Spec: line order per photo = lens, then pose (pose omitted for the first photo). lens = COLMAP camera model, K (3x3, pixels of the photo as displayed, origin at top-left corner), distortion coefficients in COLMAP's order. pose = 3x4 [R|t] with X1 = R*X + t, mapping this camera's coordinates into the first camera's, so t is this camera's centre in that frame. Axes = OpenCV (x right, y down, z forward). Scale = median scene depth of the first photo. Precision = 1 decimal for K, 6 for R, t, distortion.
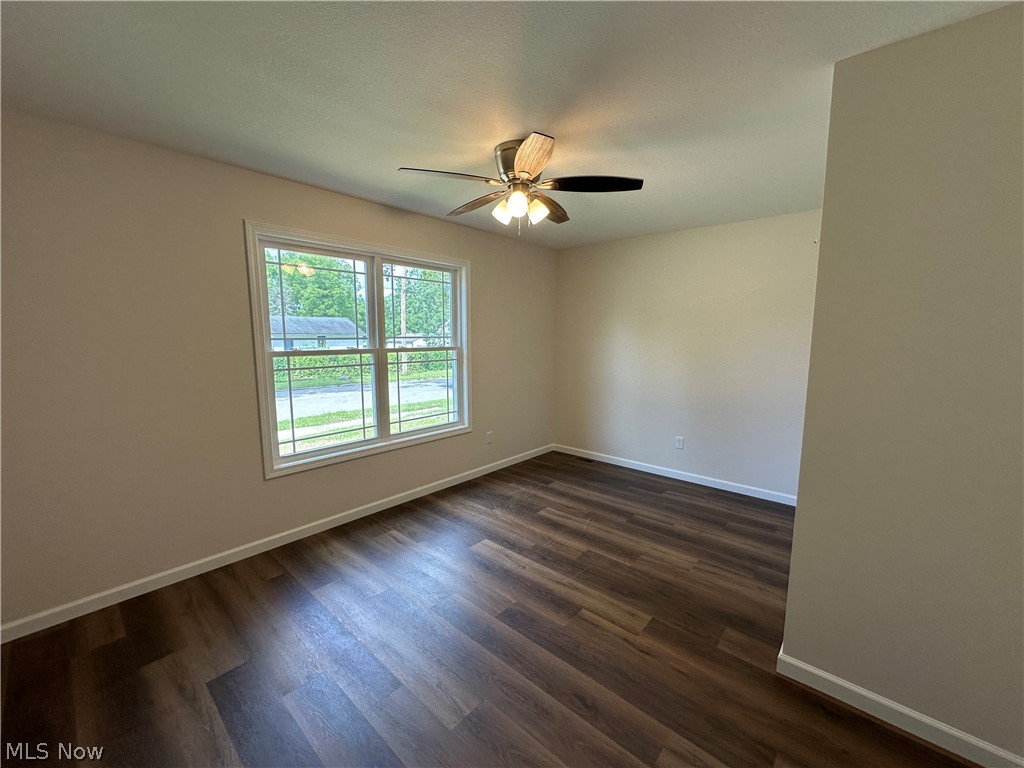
lens RADIAL K [[407.4, 0, 512.0], [0, 407.4, 384.0], [0, 0, 1]] dist [-0.002062, -0.000031]
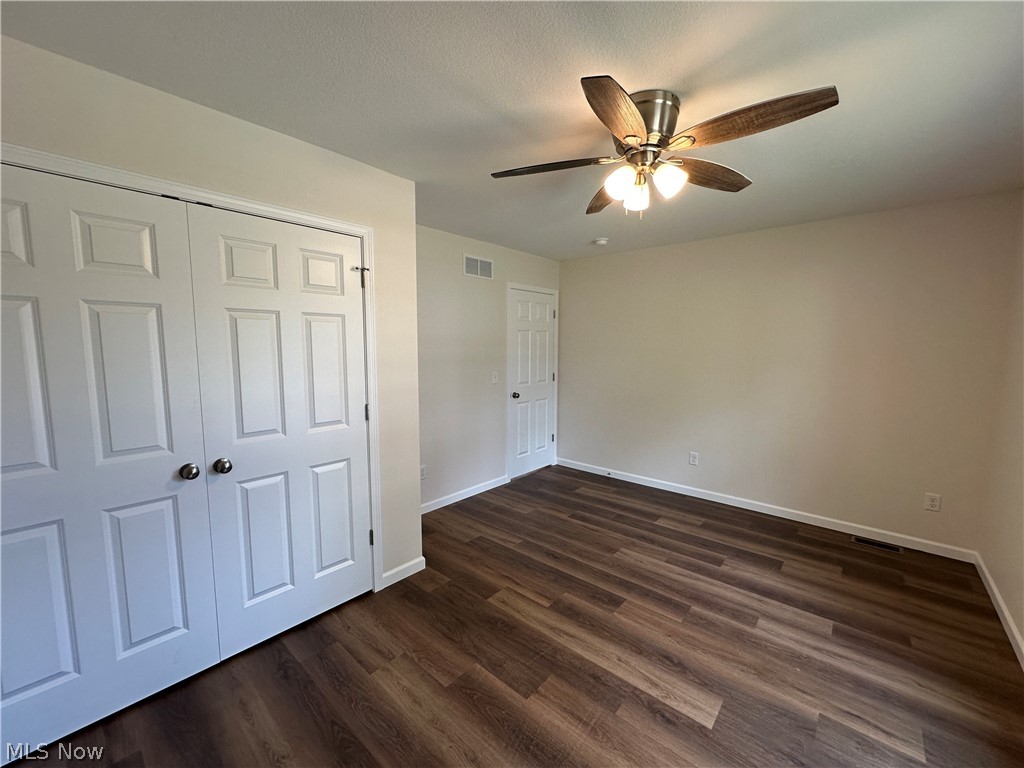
lens RADIAL K [[407.4, 0, 512.0], [0, 407.4, 384.0], [0, 0, 1]] dist [-0.002062, -0.000031]
pose [[-0.999980, -0.006311, -0.000831, 0.252649], [-0.006339, 0.975437, 0.220189, -0.228396], [-0.000579, 0.220190, -0.975457, 1.769608]]
